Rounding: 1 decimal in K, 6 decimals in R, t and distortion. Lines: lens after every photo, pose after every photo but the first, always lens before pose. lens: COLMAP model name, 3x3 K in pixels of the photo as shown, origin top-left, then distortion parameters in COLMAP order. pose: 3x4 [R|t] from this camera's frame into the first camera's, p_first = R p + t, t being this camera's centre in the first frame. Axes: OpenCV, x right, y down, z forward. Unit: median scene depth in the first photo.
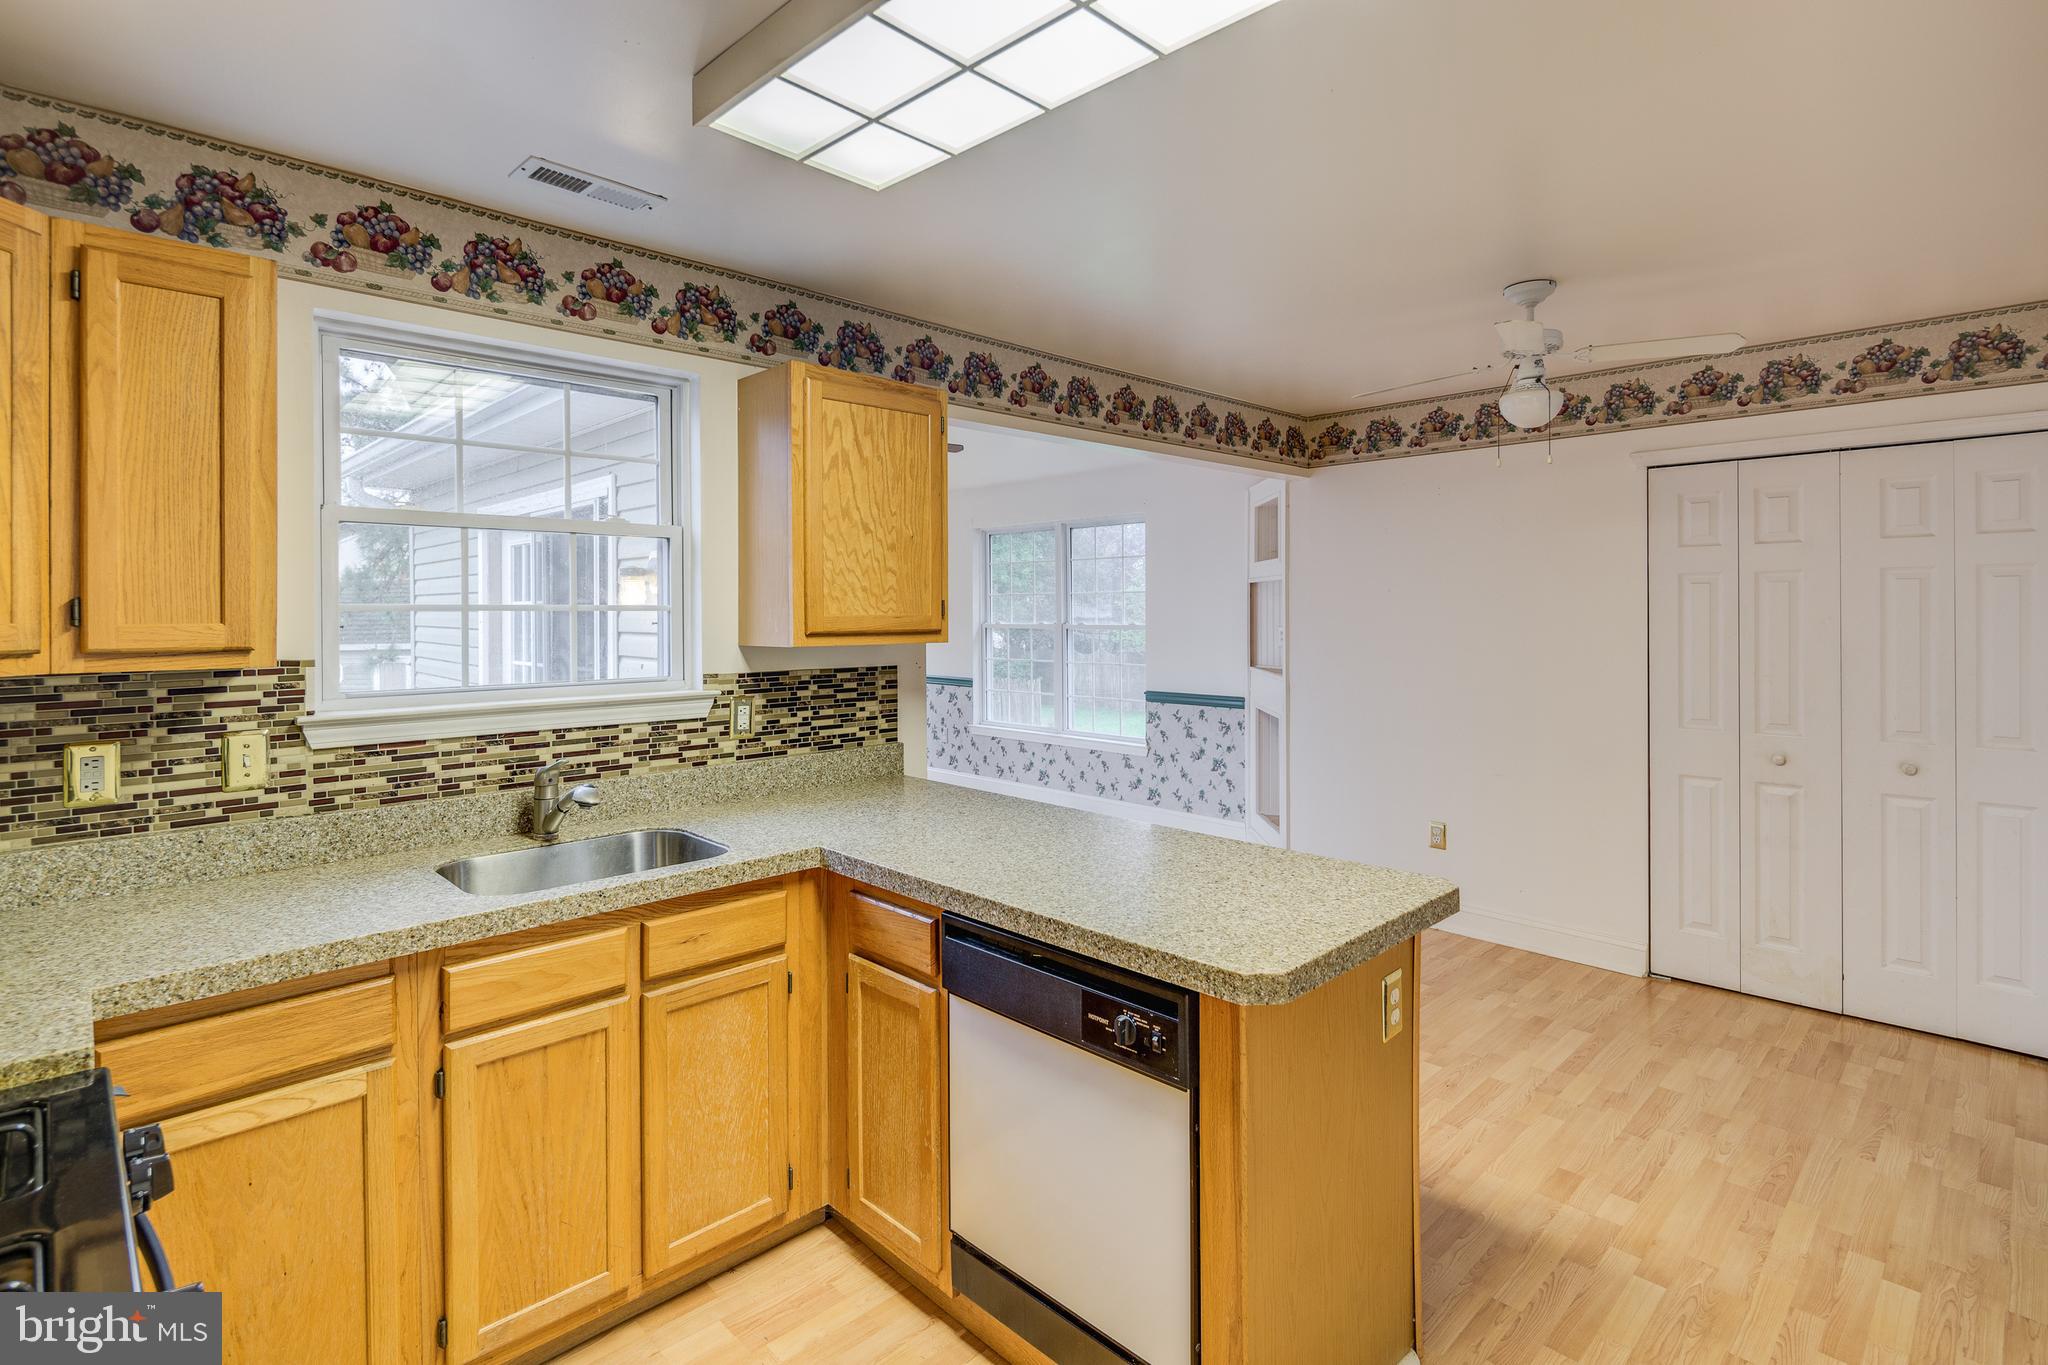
lens RADIAL K [[994.3, 0, 1030.8], [0, 994.3, 615.0], [0, 0, 1]] dist [0.008476, -0.004303]
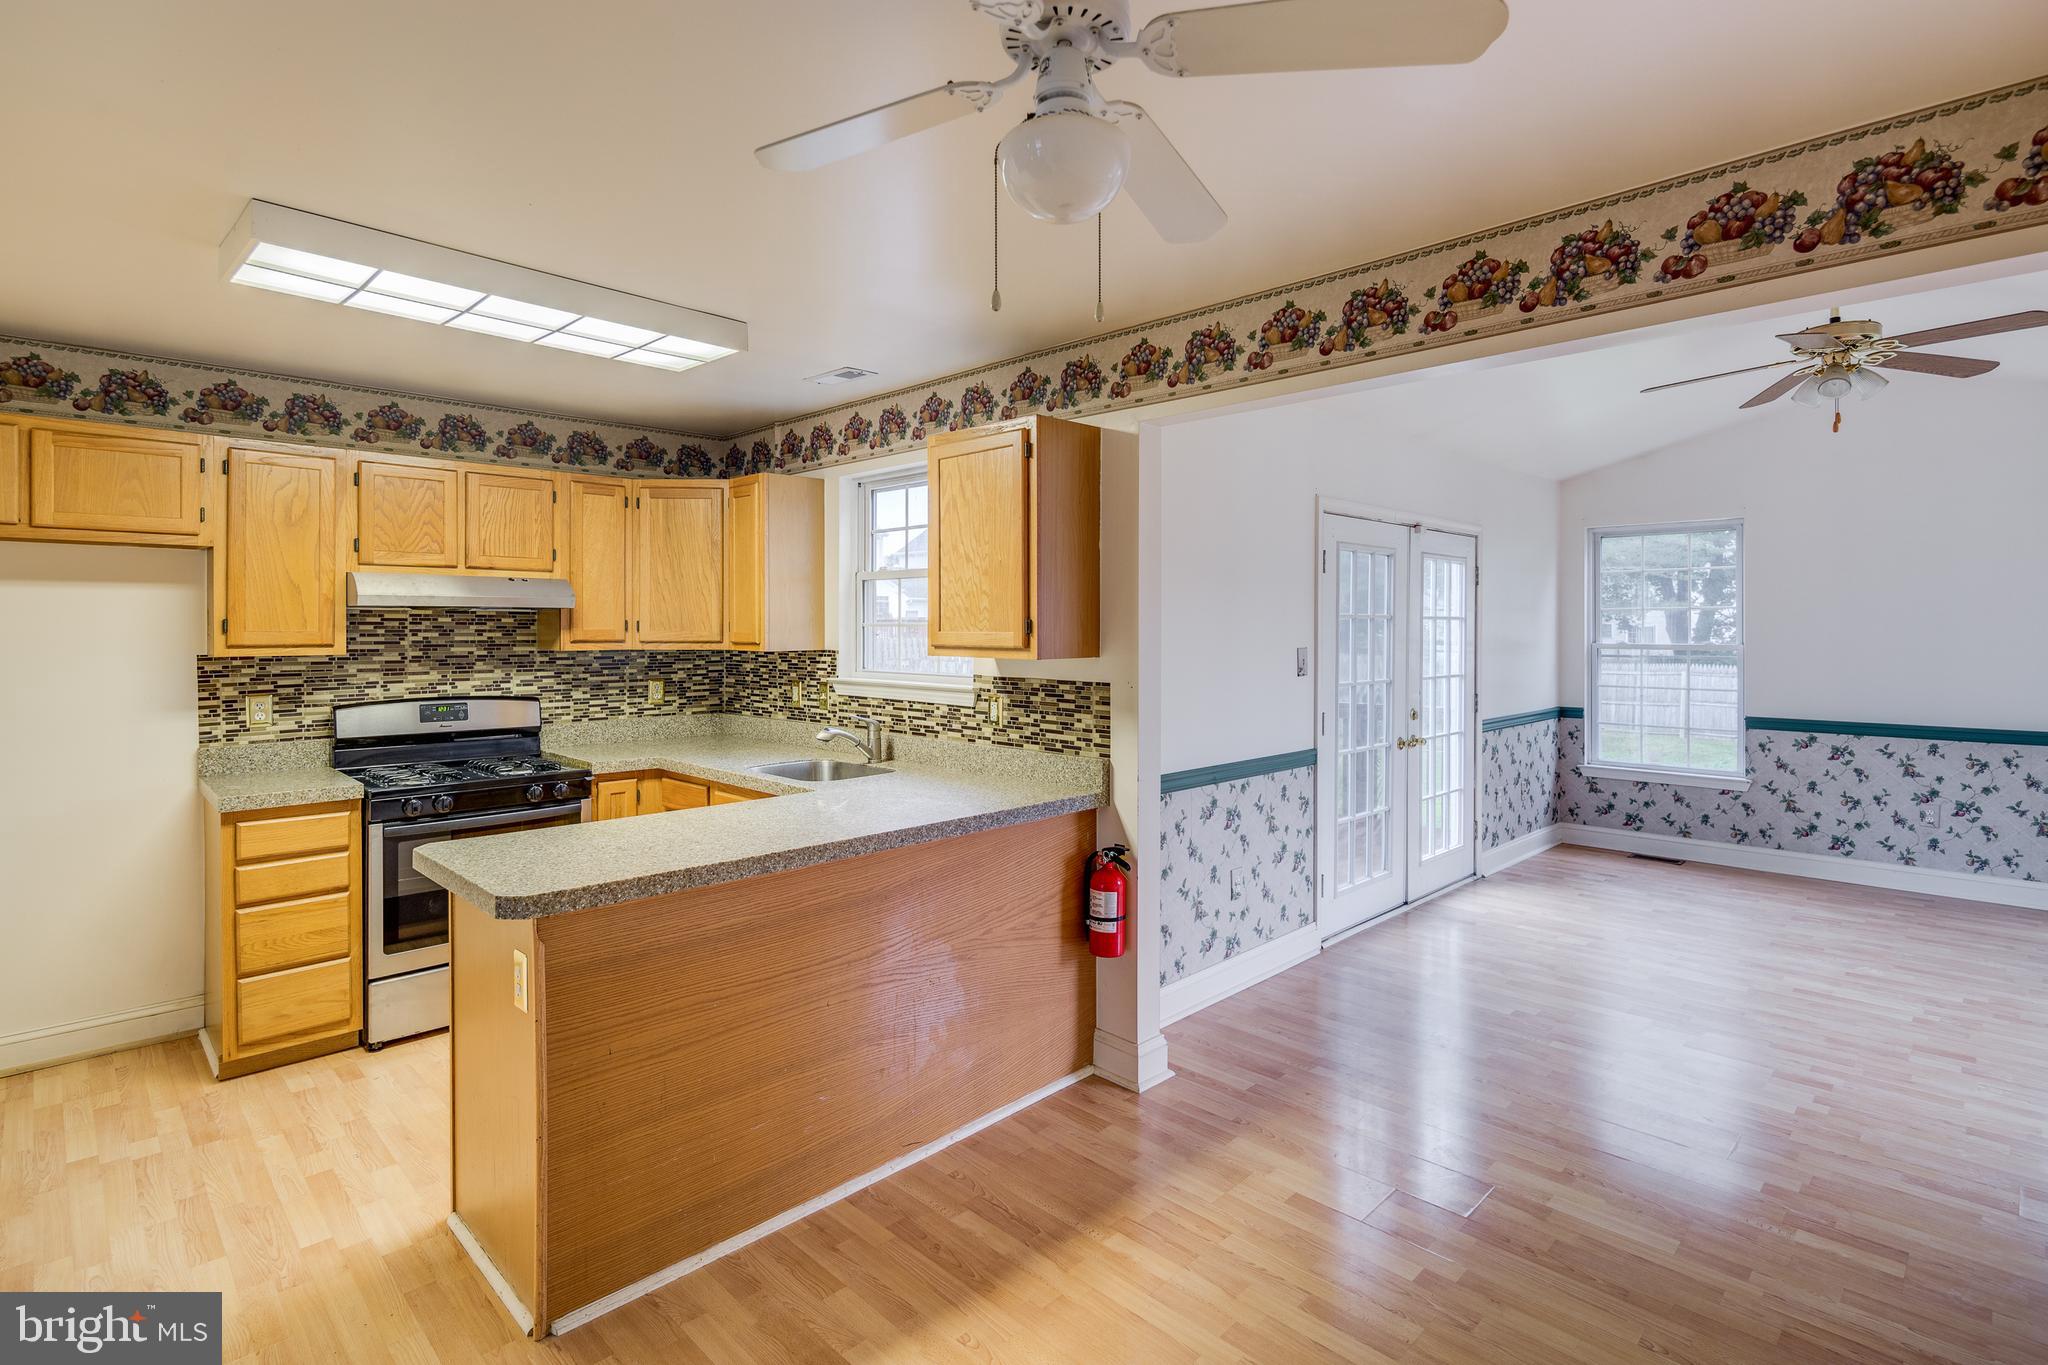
lens RADIAL K [[994.3, 0, 1033.1], [0, 994.3, 633.2], [0, 0, 1]] dist [0.008476, -0.004303]
pose [[0.011768, 0.012592, -0.999851, 1.078053], [-0.004372, 0.999912, 0.012542, -0.014555], [0.999921, 0.004223, 0.011822, 1.127917]]
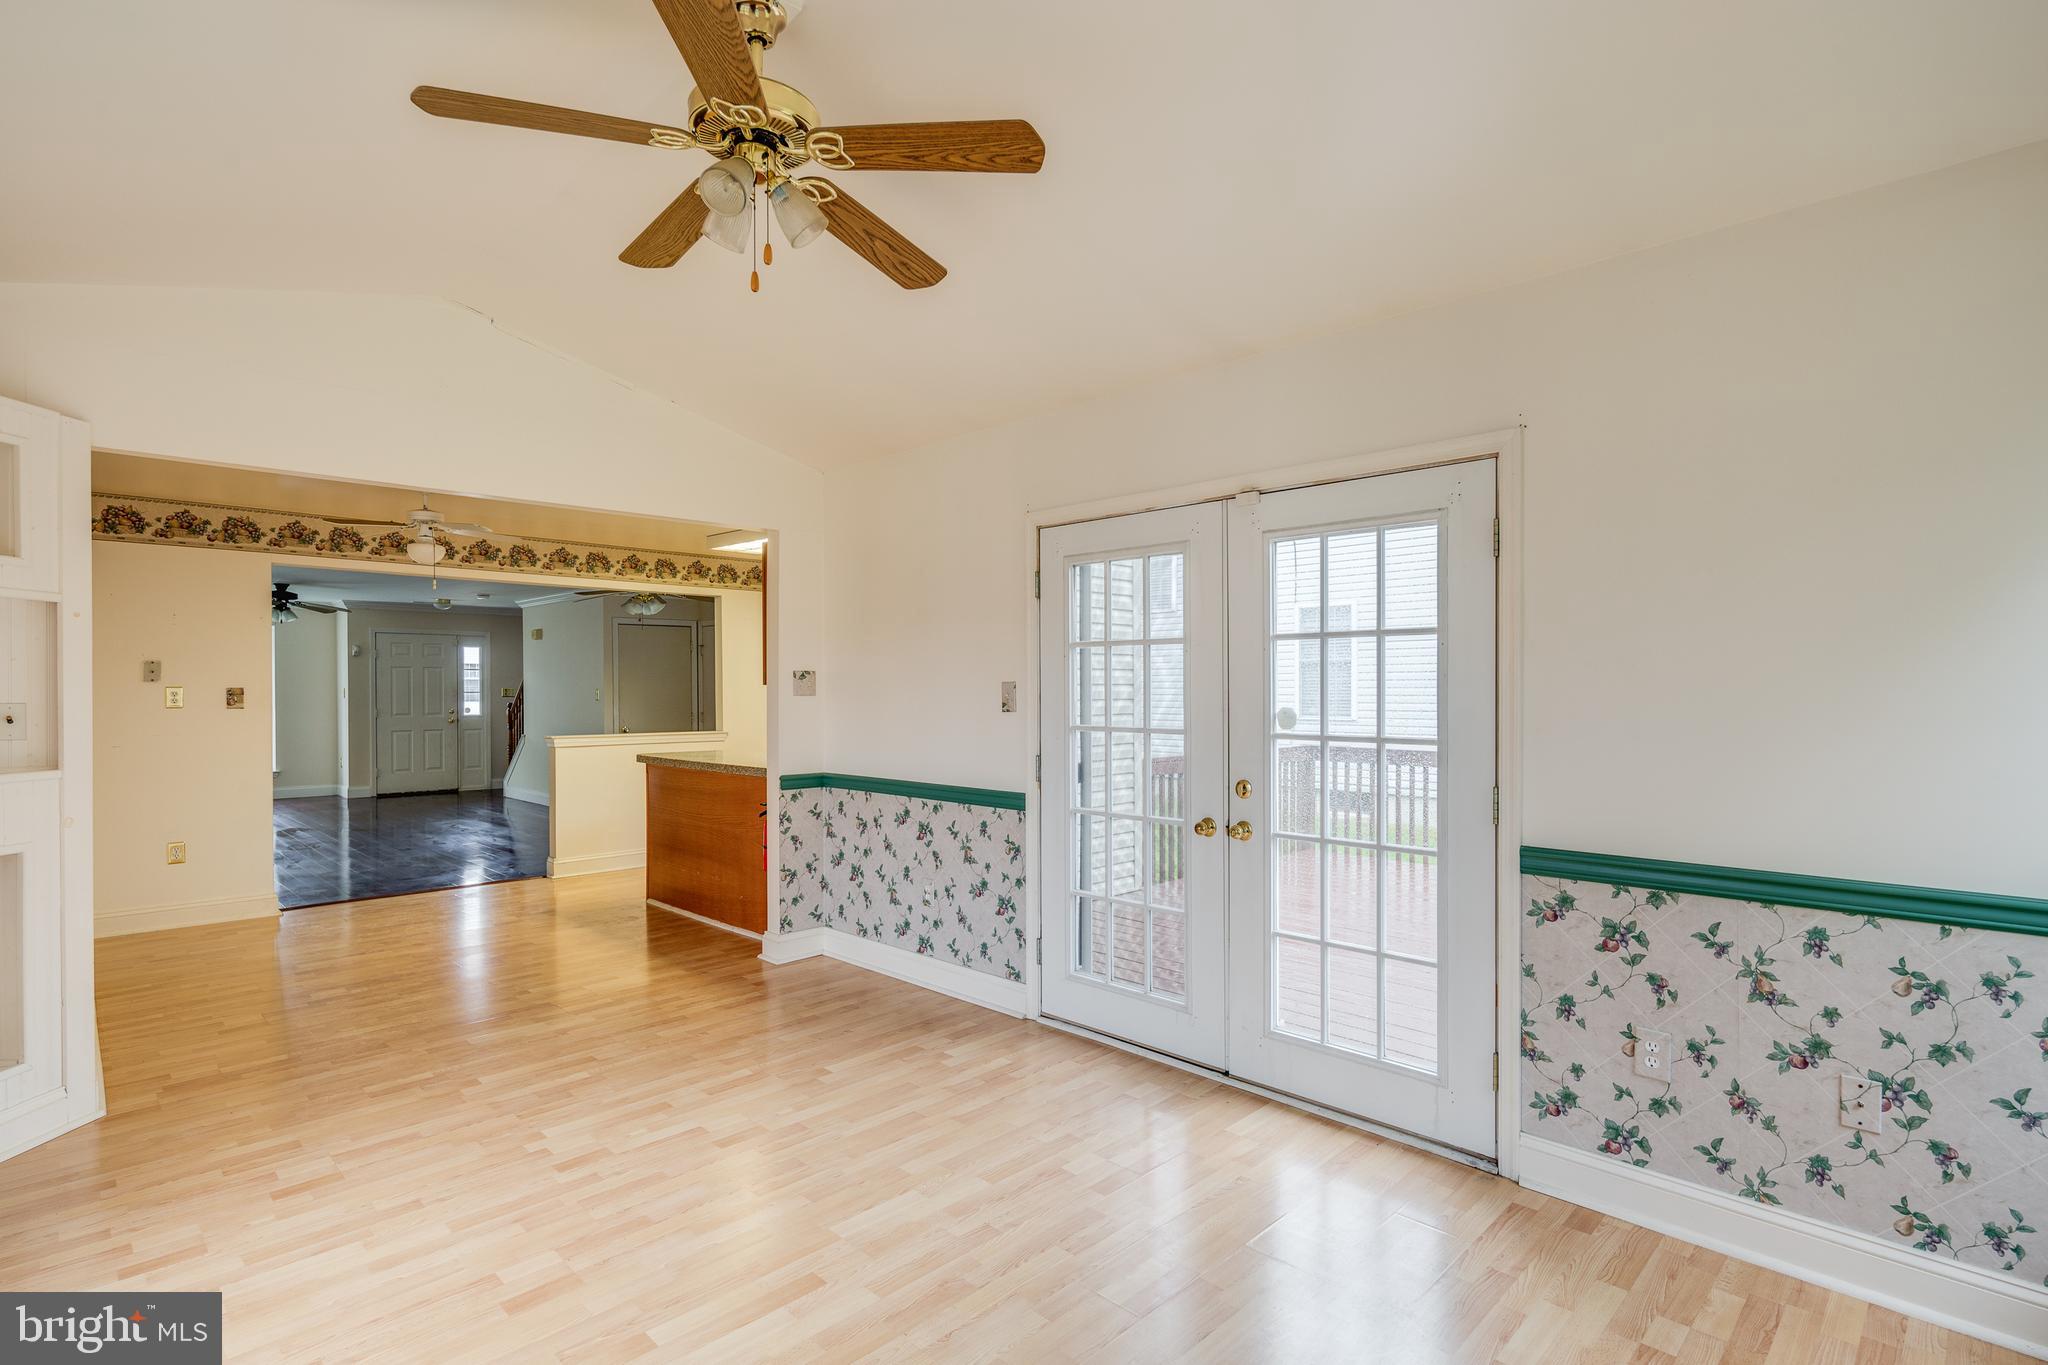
lens RADIAL K [[994.3, 0, 1026.9], [0, 994.3, 695.5], [0, 0, 1]] dist [0.008476, -0.004303]
pose [[-0.999892, 0.007291, -0.012795, -0.607379], [0.007154, 0.999918, 0.010666, 0.034659], [0.012872, 0.010574, -0.999861, 3.179512]]
